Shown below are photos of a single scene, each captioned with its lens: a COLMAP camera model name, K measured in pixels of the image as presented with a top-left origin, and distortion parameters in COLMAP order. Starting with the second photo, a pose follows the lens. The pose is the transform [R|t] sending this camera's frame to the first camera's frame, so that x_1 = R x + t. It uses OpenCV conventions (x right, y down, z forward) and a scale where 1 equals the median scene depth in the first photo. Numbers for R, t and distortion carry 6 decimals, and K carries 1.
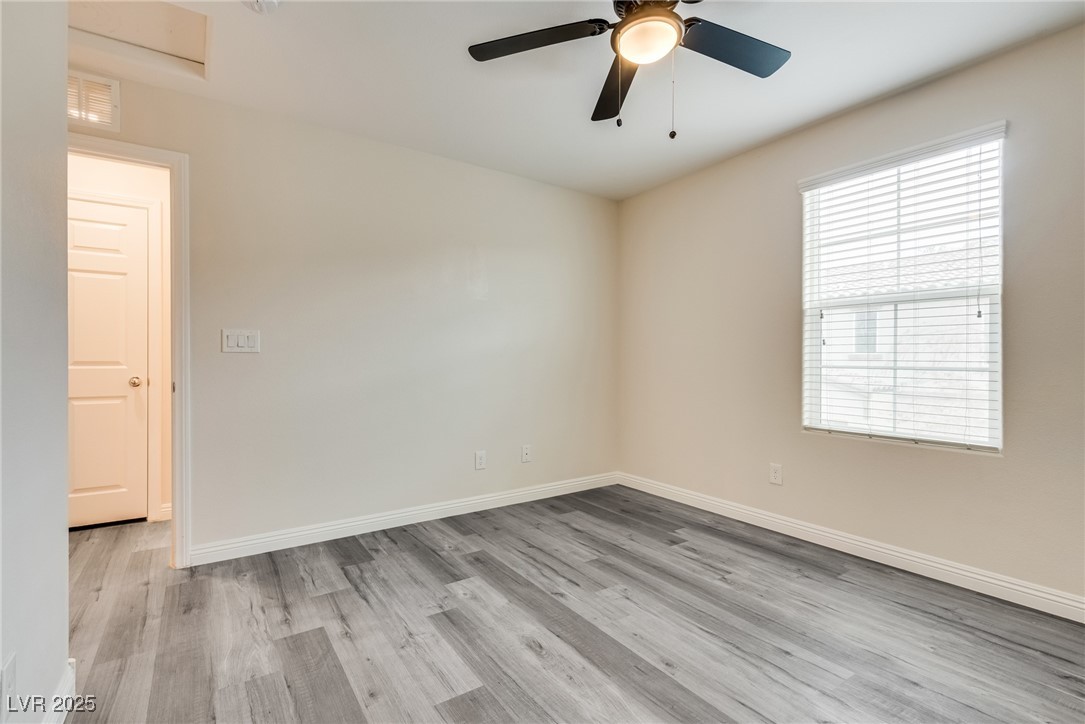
lens RADIAL K [[506.8, 0, 551.8], [0, 506.8, 350.8], [0, 0, 1]] dist [0.013475, -0.000511]
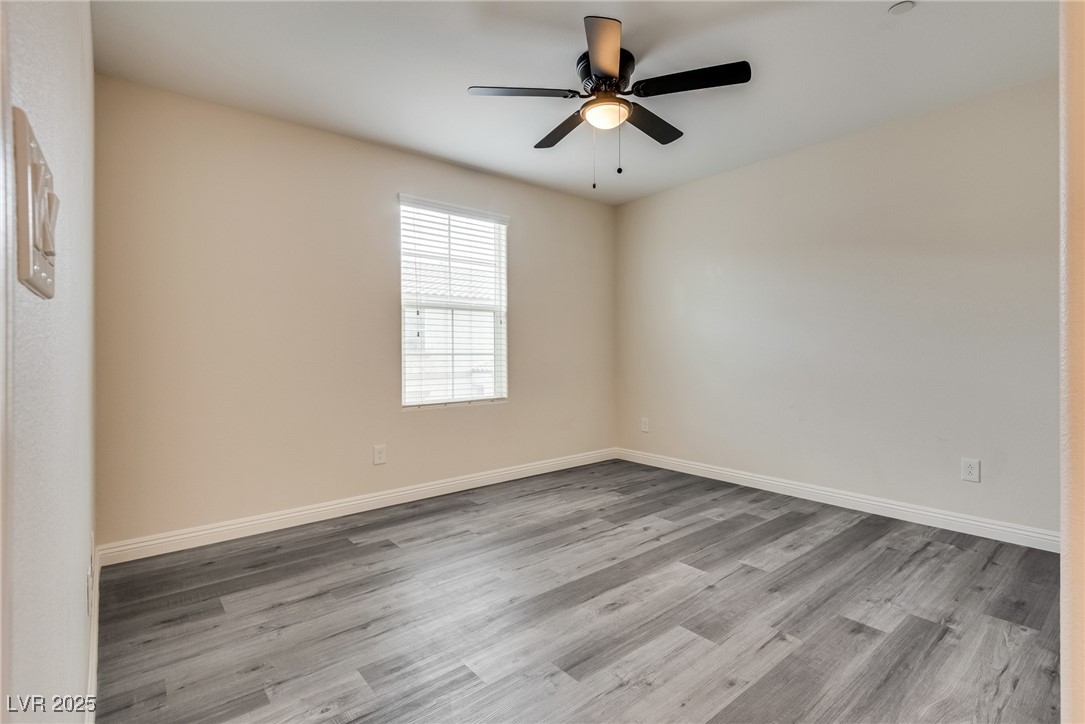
lens RADIAL K [[506.8, 0, 551.8], [0, 506.8, 350.8], [0, 0, 1]] dist [0.013475, -0.000511]
pose [[-0.091586, -0.005839, 0.995780, -0.909613], [-0.009845, 0.999939, 0.004958, 0.015721], [-0.995749, -0.009349, -0.091638, 1.006404]]
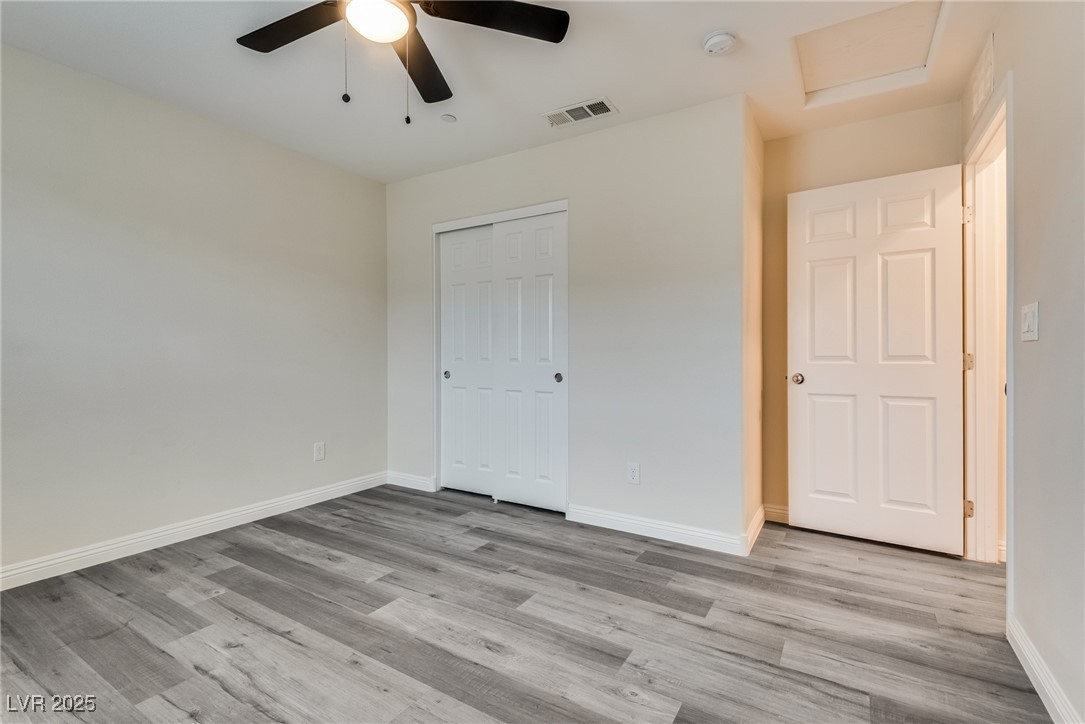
lens RADIAL K [[490.1, 0, 538.1], [0, 490.1, 357.9], [0, 0, 1]] dist [0.012475, -0.000209]
pose [[-0.925047, -0.000945, -0.379851, 0.202760], [0.002708, 0.999955, -0.009082, 0.026887], [0.379843, -0.009430, -0.925003, 1.553726]]
